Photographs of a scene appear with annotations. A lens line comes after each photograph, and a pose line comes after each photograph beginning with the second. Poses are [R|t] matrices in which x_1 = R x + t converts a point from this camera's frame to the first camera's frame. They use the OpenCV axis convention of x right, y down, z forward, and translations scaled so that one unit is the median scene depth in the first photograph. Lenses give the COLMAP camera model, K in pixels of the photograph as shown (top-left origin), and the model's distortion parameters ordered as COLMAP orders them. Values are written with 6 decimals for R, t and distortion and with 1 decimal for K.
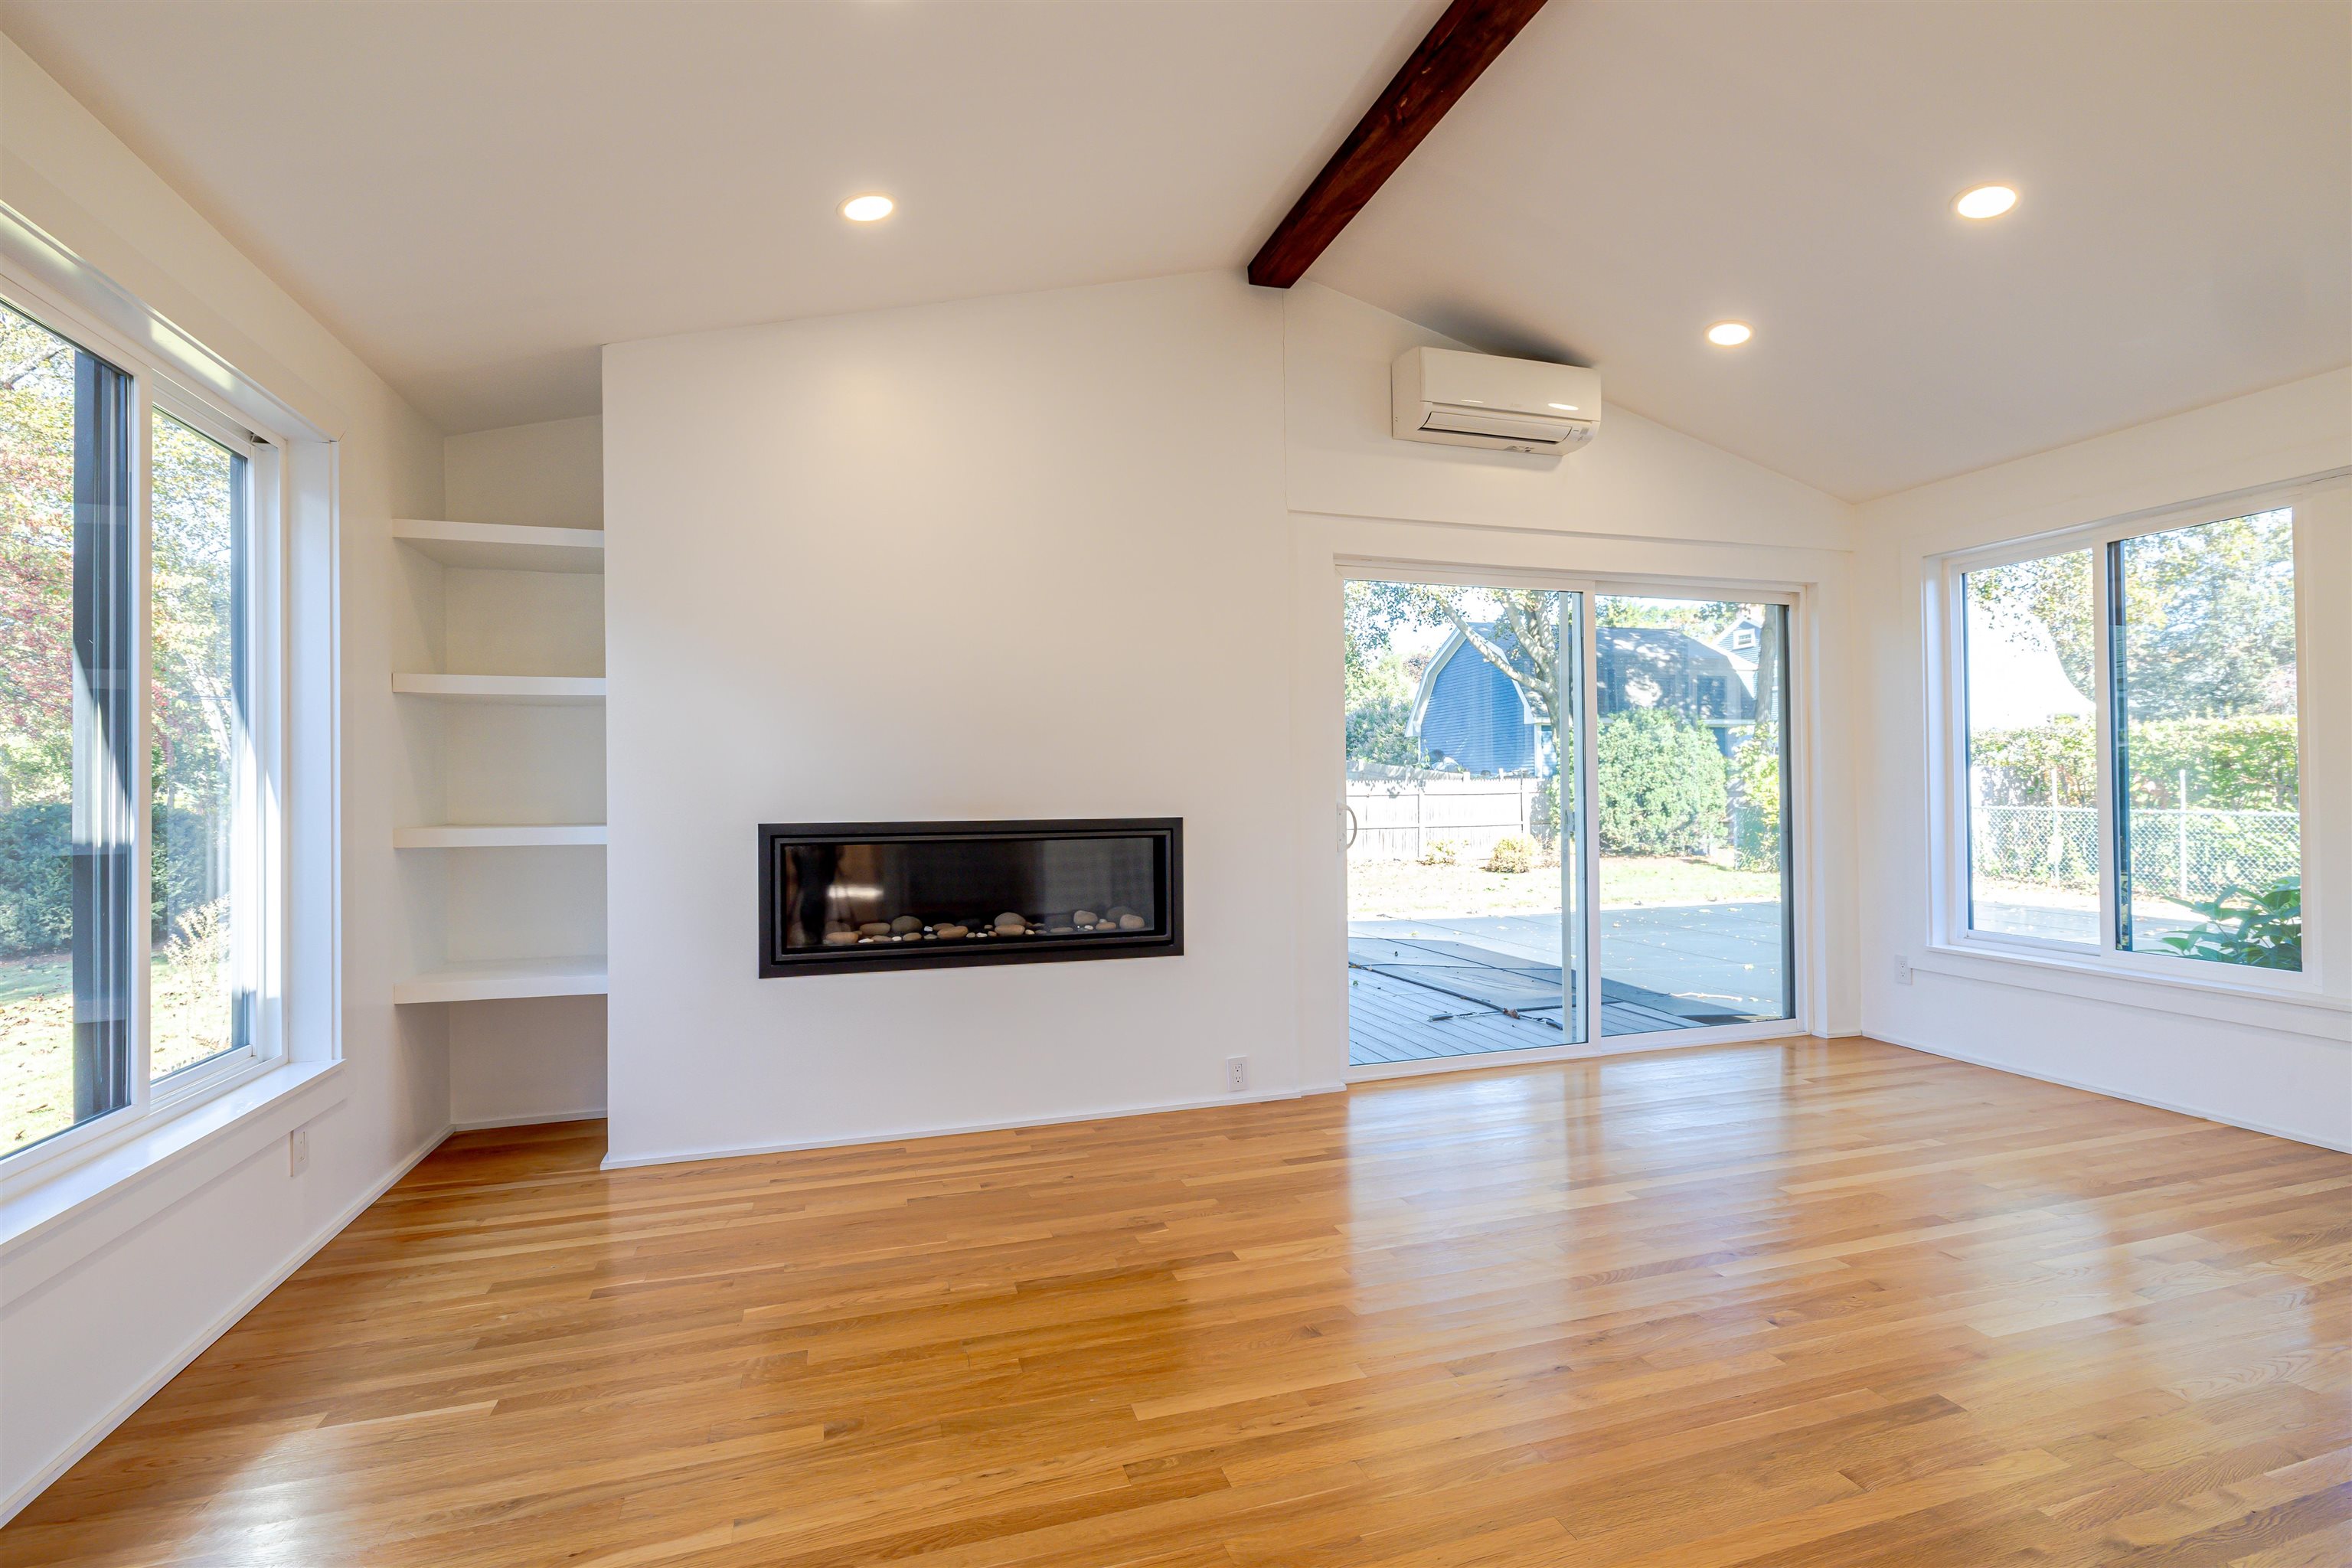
lens RADIAL K [[1078.9, 0, 1190.7], [0, 1078.9, 782.3], [0, 0, 1]] dist [-0.009587, 0.001459]
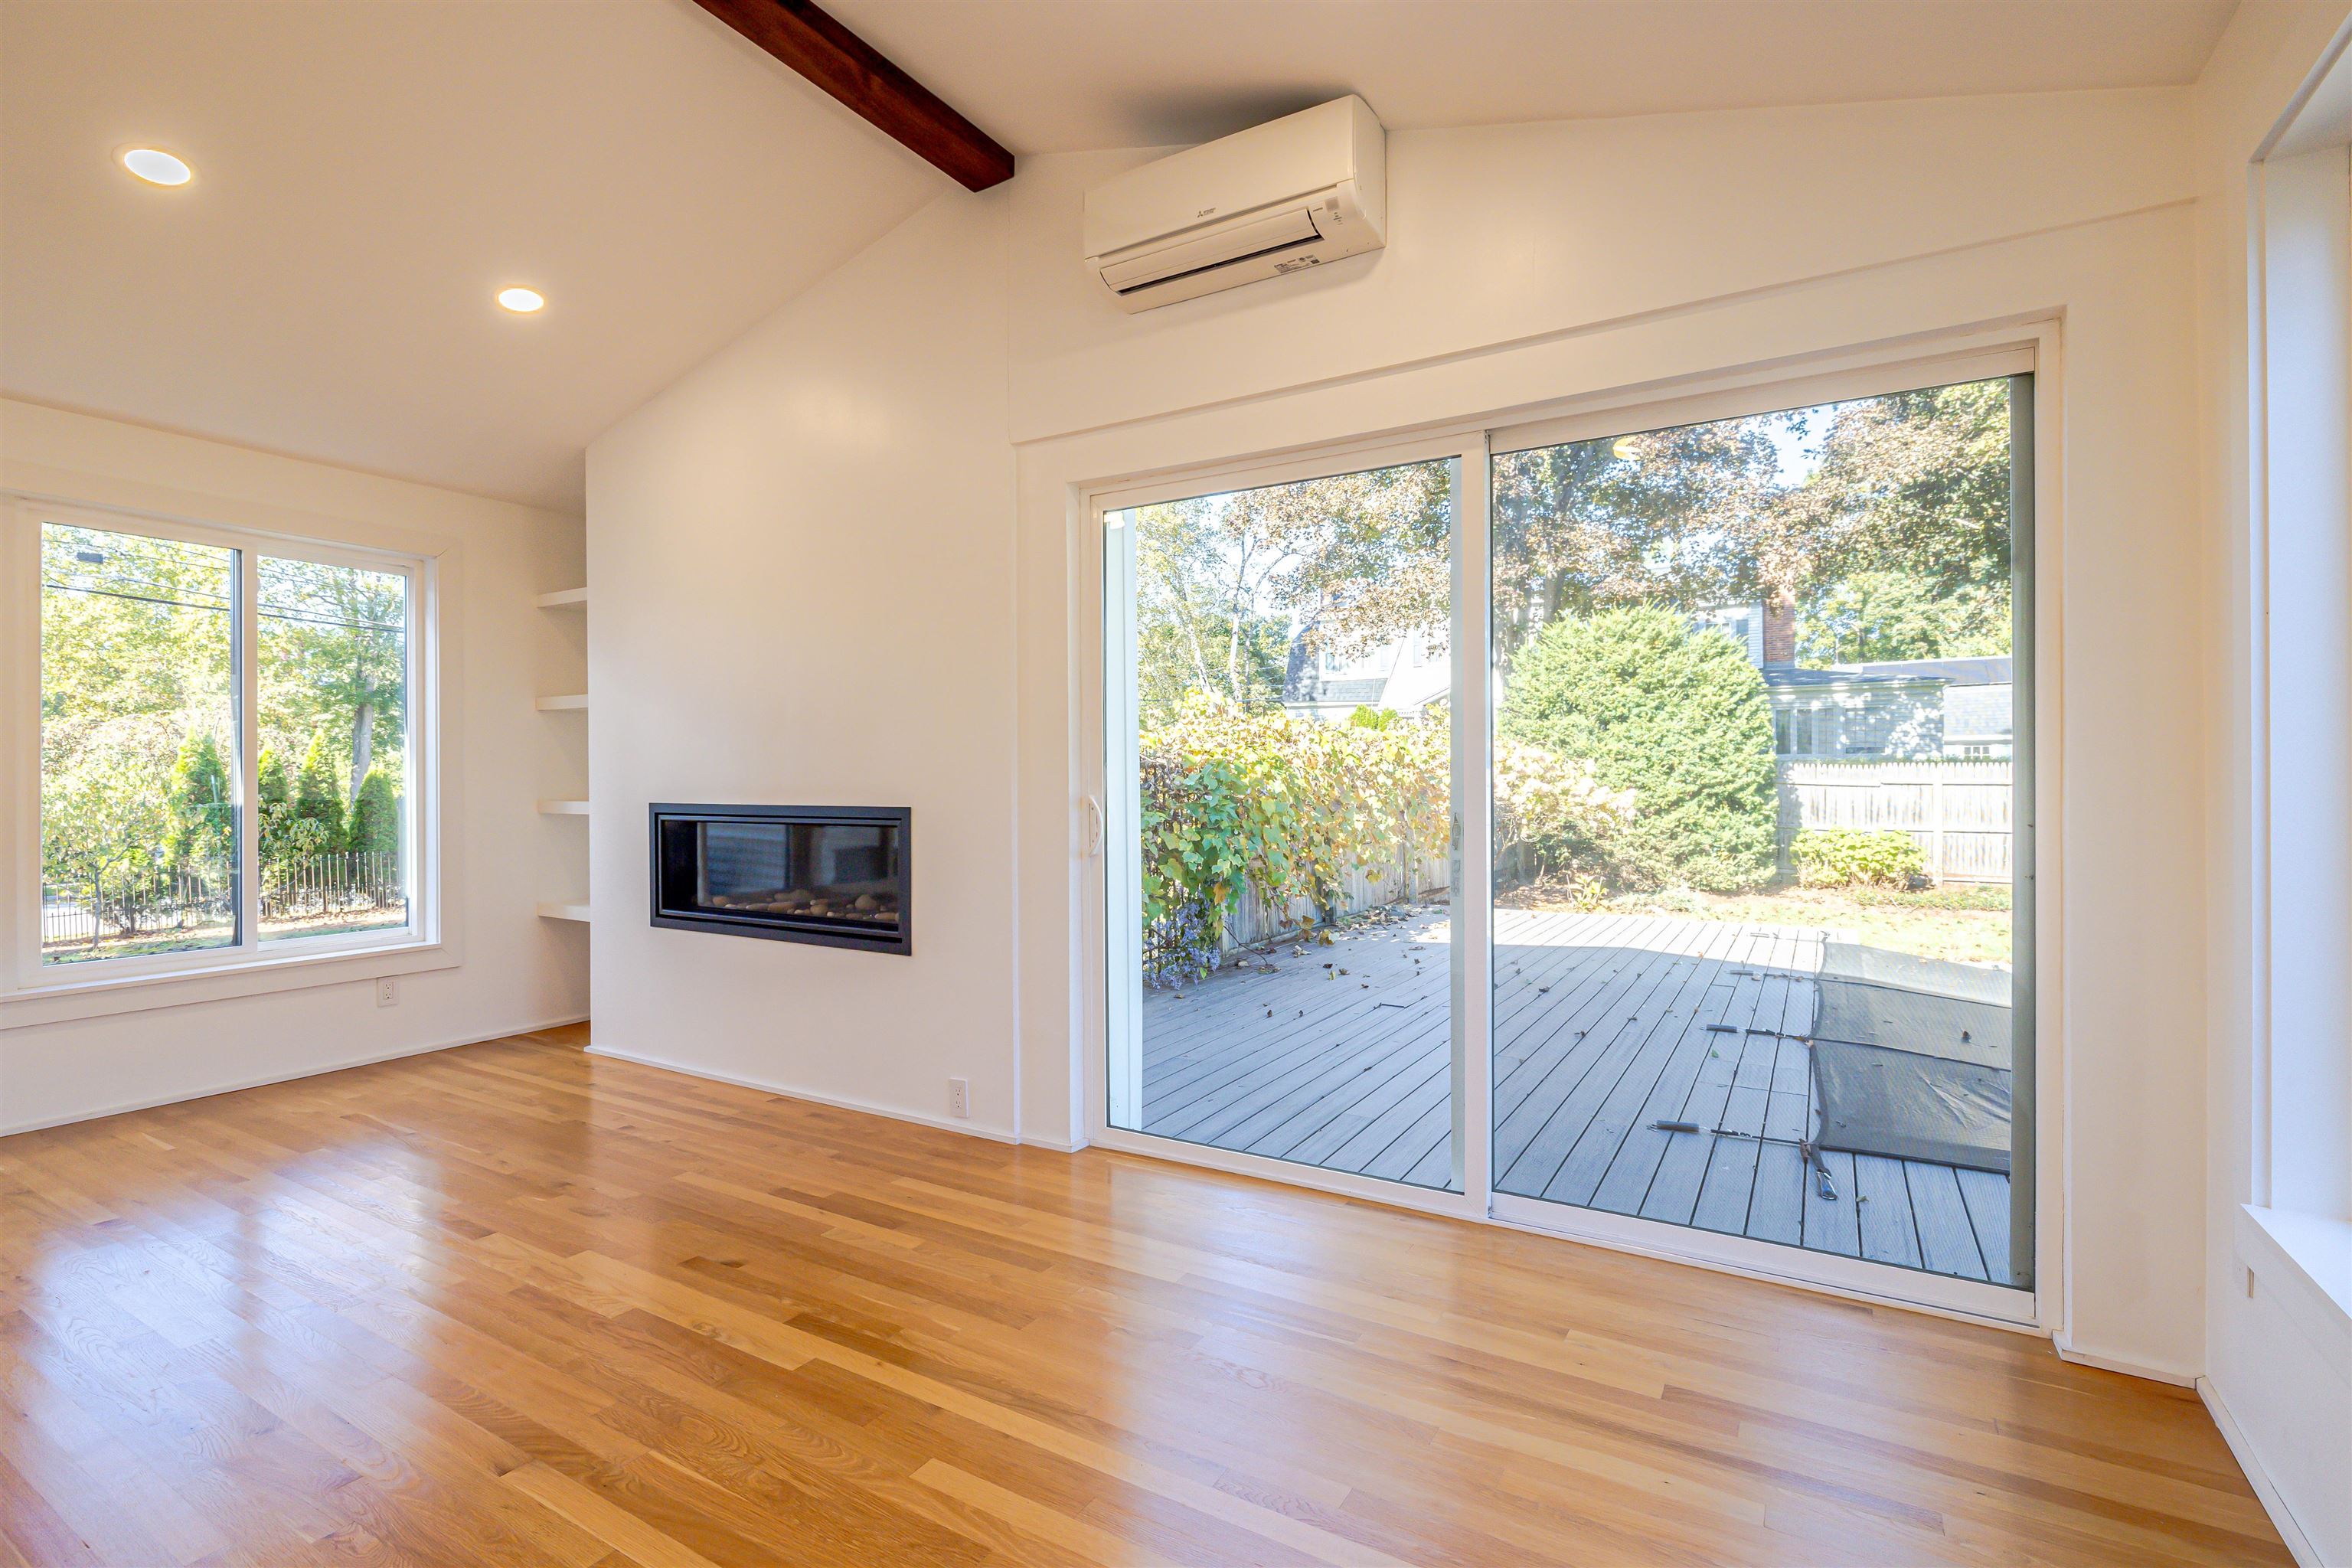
lens RADIAL K [[1078.9, 0, 1189.0], [0, 1078.9, 781.2], [0, 0, 1]] dist [-0.009587, 0.001459]
pose [[0.665981, 0.003551, -0.745961, 0.915218], [0.000967, 0.999984, 0.005623, 0.006235], [0.745968, -0.004466, 0.665966, 0.613170]]
